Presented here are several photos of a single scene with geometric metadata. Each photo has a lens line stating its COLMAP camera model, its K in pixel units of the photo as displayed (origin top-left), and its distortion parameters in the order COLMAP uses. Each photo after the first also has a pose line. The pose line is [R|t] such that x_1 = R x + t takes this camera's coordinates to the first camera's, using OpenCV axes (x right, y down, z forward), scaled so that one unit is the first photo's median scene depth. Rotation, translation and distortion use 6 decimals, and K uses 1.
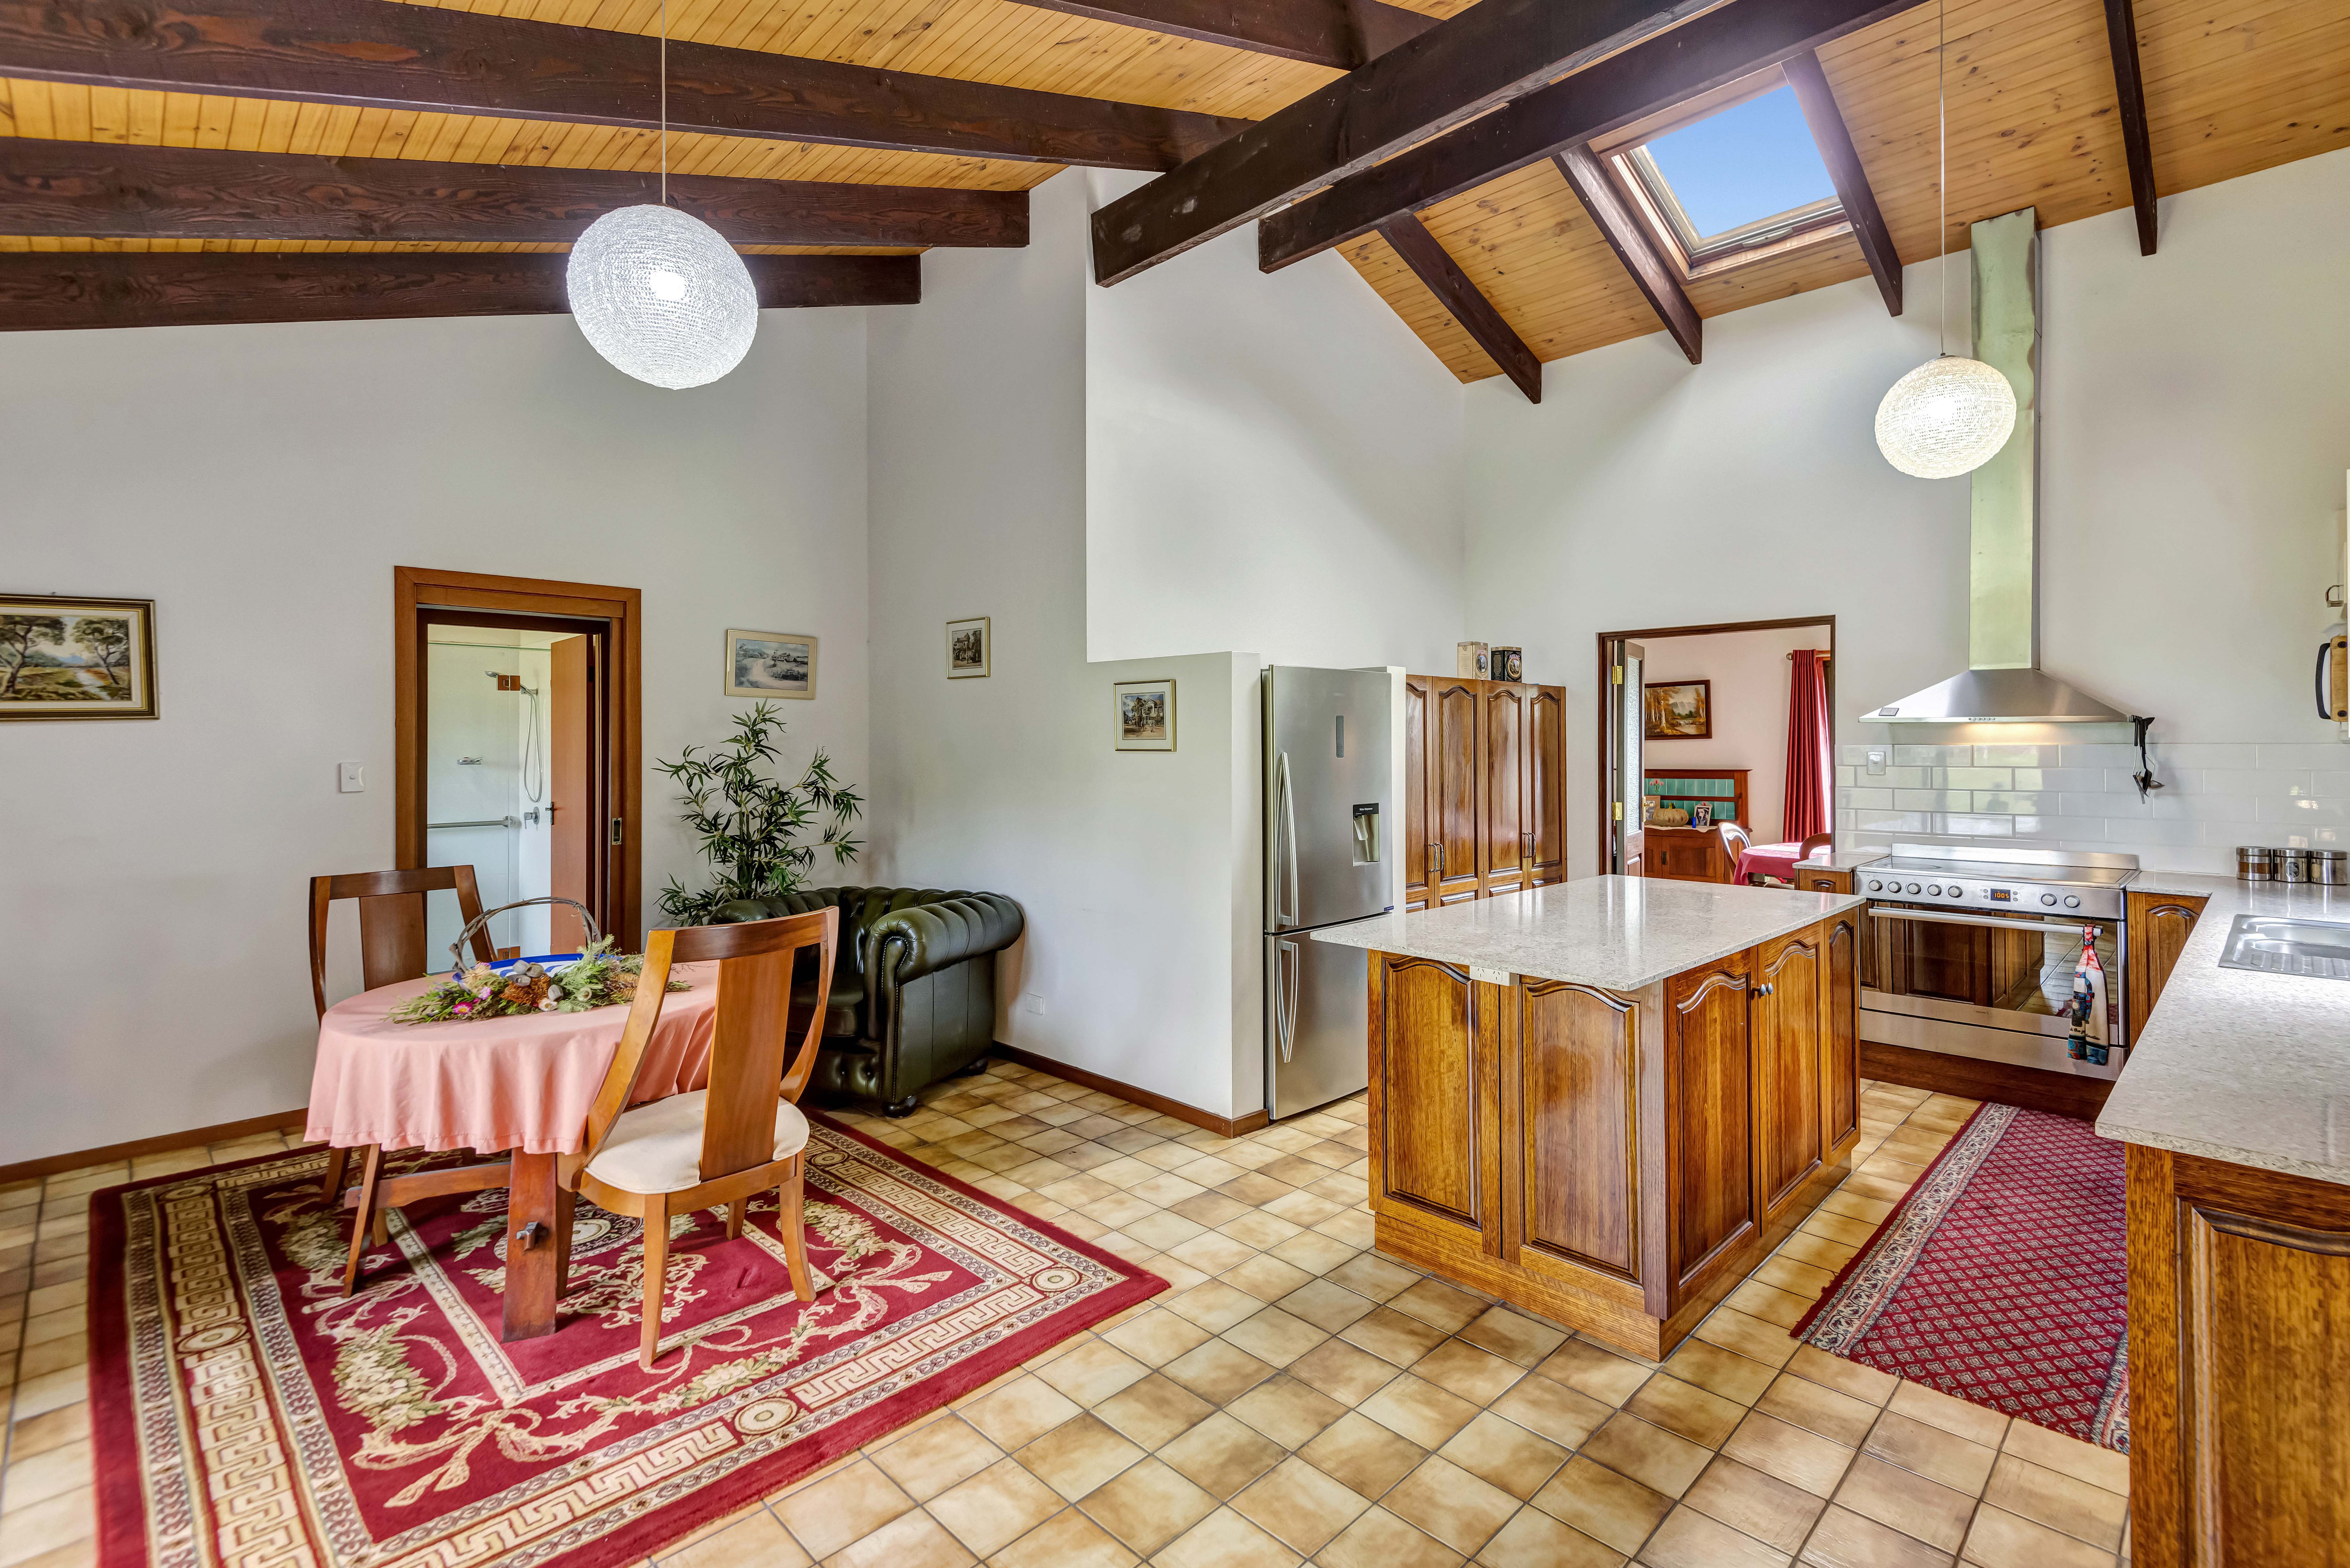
lens RADIAL K [[1072.5, 0, 1213.6], [0, 1072.5, 738.5], [0, 0, 1]] dist [0.014373, -0.005879]
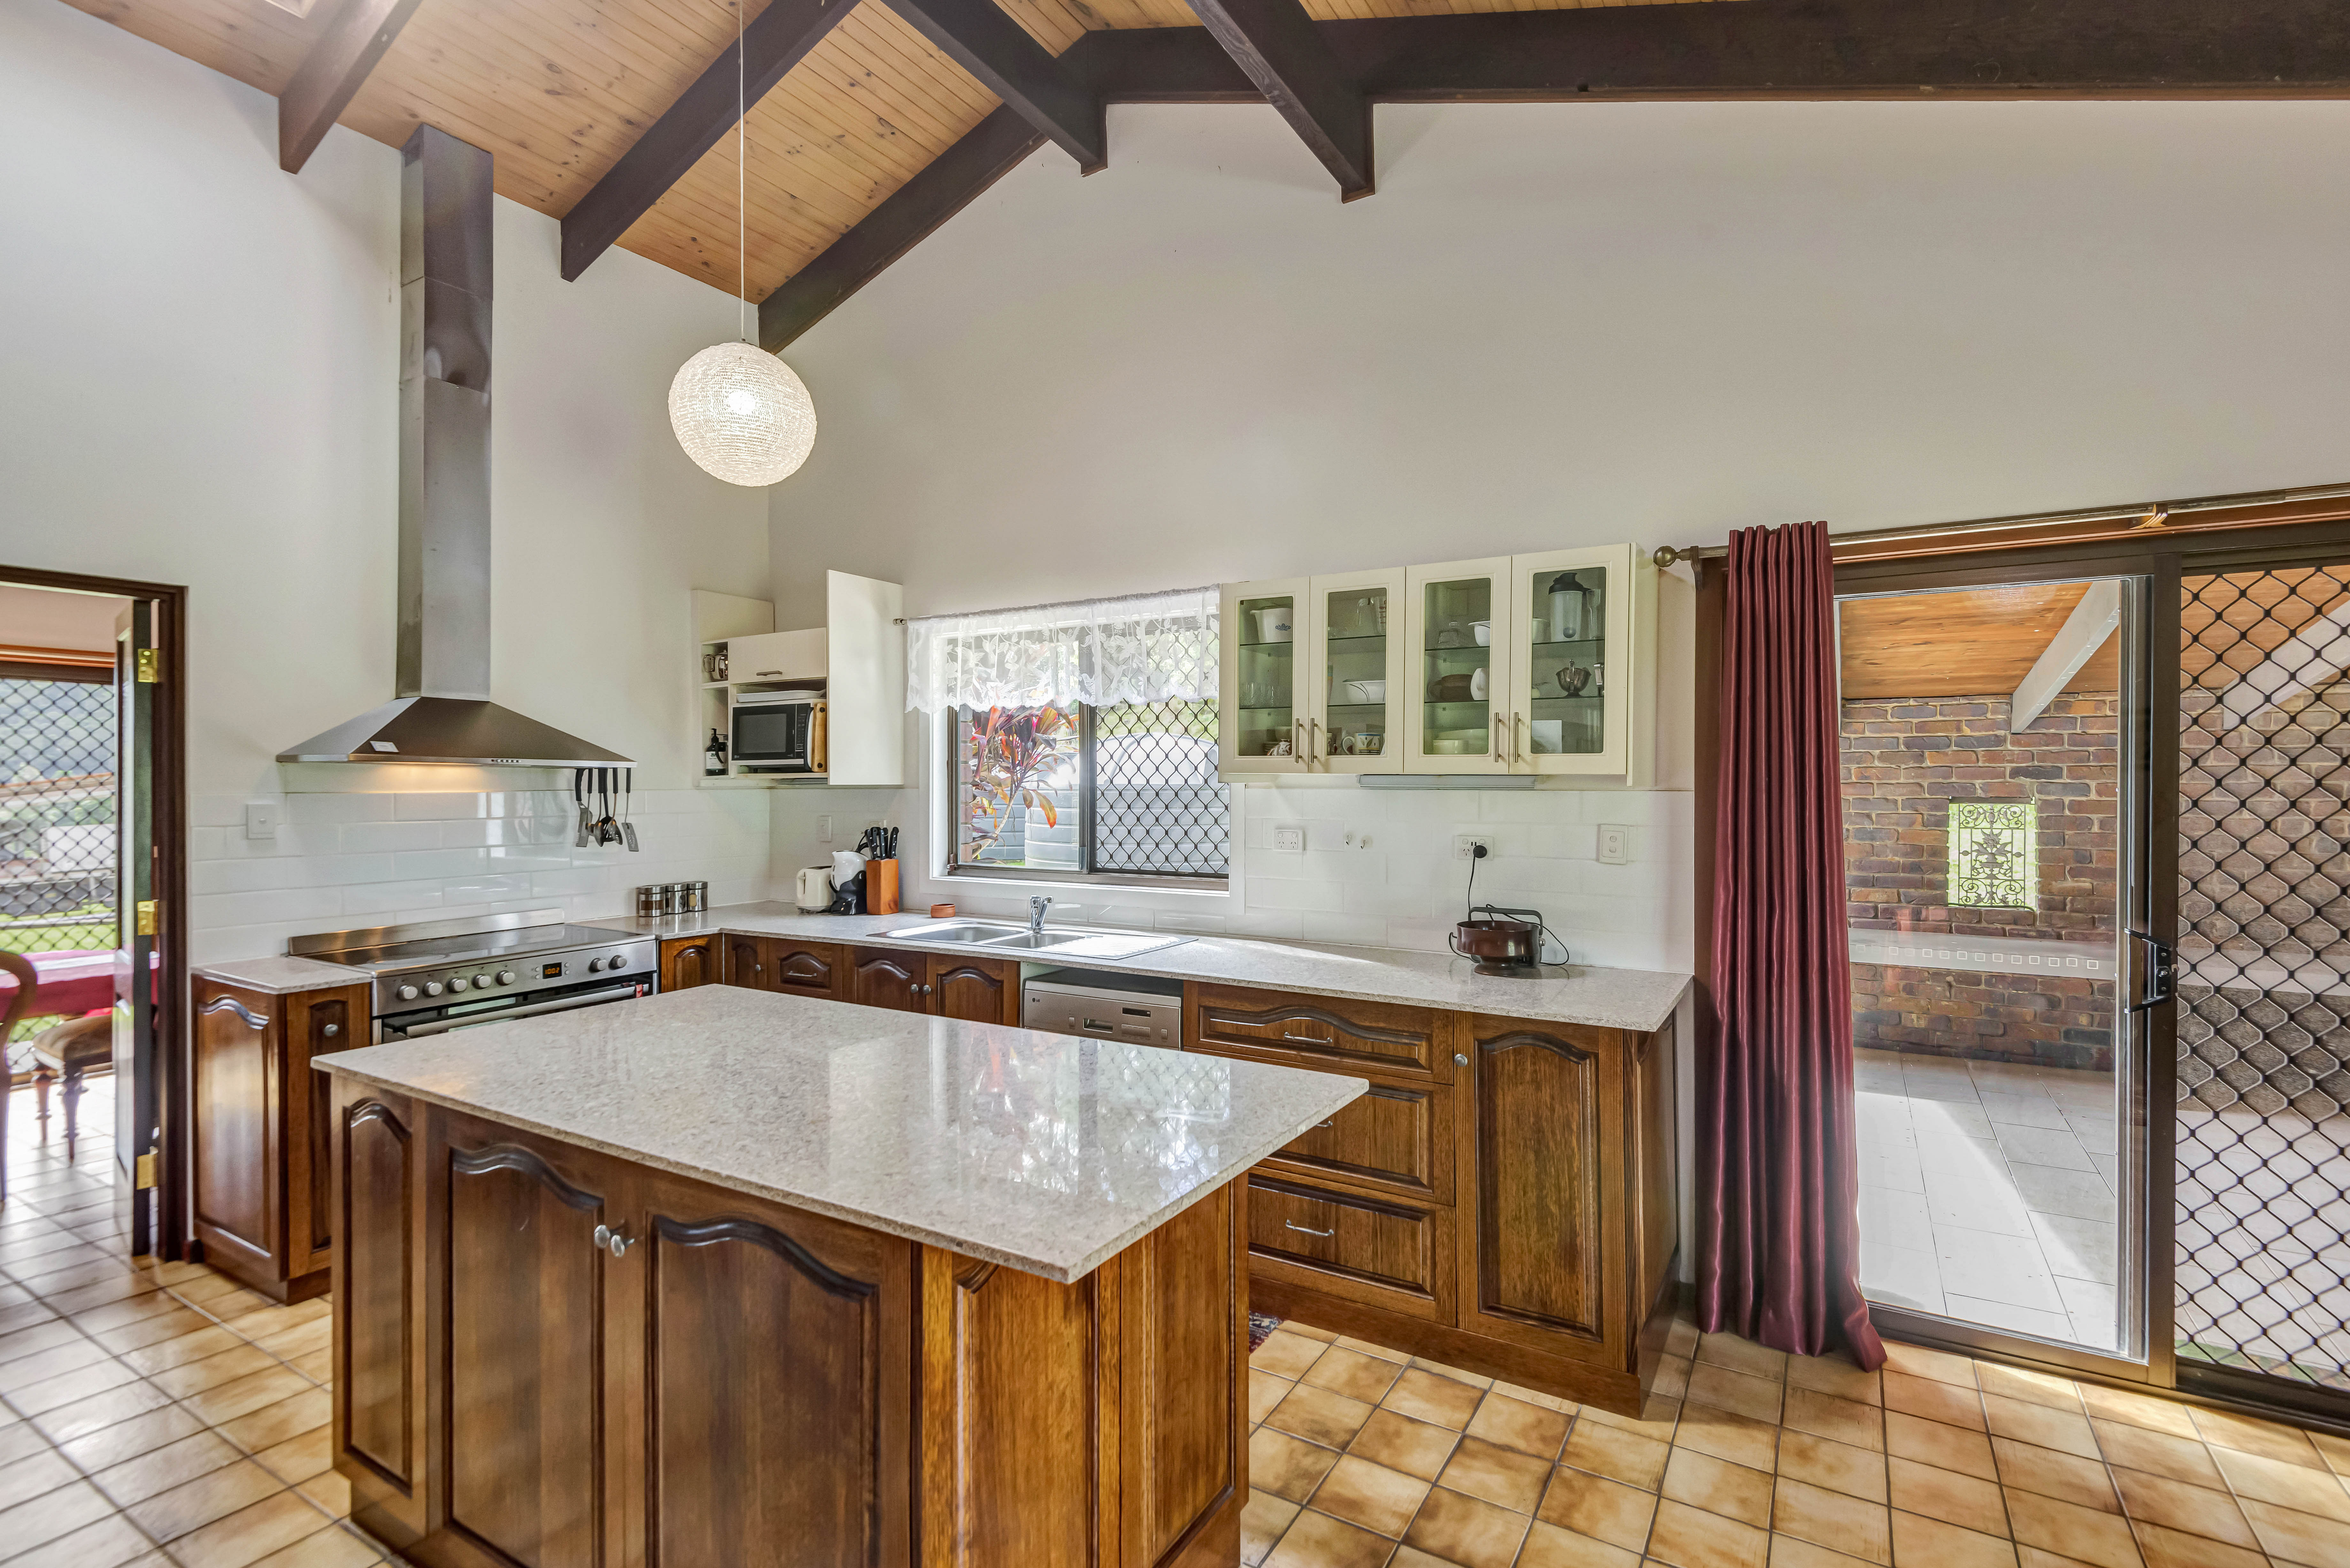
lens RADIAL K [[1072.6, 0, 1196.2], [0, 1072.6, 789.4], [0, 0, 1]] dist [0.014373, -0.005879]
pose [[-0.226752, -0.002000, 0.973951, -0.217918], [-0.003116, 0.999994, 0.001328, 0.001465], [-0.973948, -0.002734, -0.226757, 0.740399]]
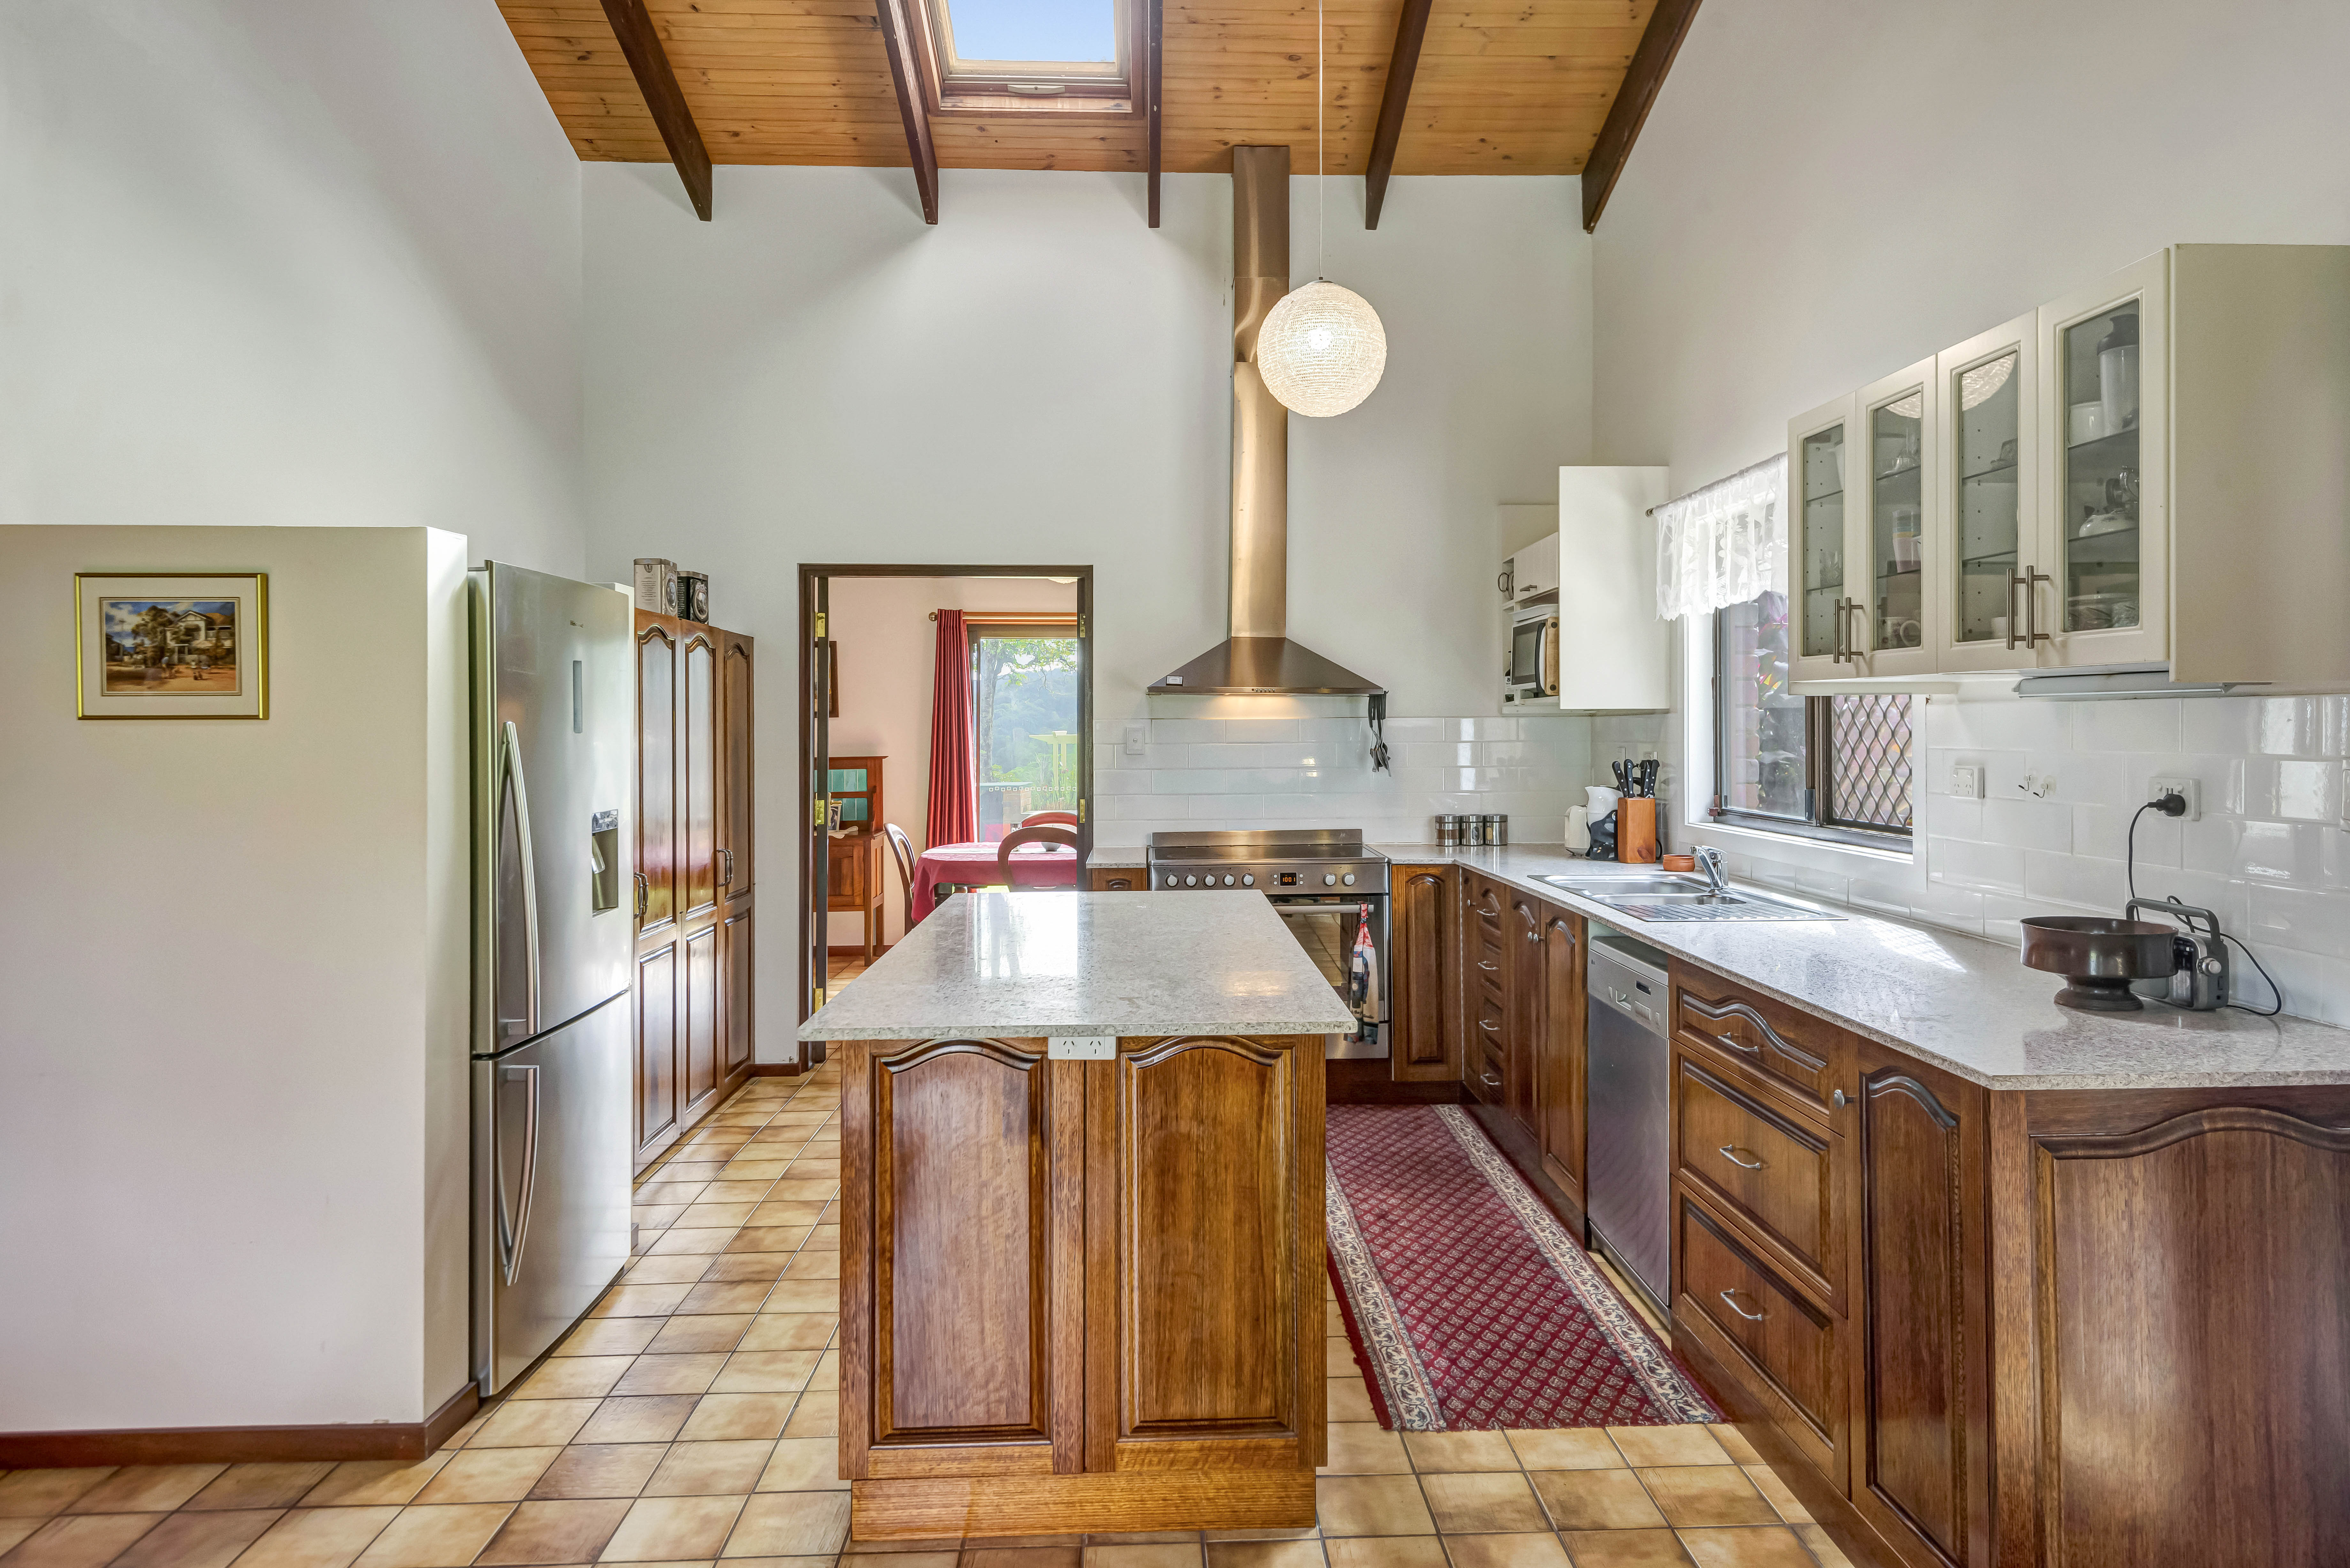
lens RADIAL K [[1417.9, 0, 1208.8], [0, 1417.9, 724.3], [0, 0, 1]] dist [0.018281, -0.004143]
pose [[0.682999, 0.001580, 0.730418, -0.218718], [-0.000585, 0.999999, -0.001616, 0.014739], [-0.730419, 0.000676, 0.682999, 0.231315]]
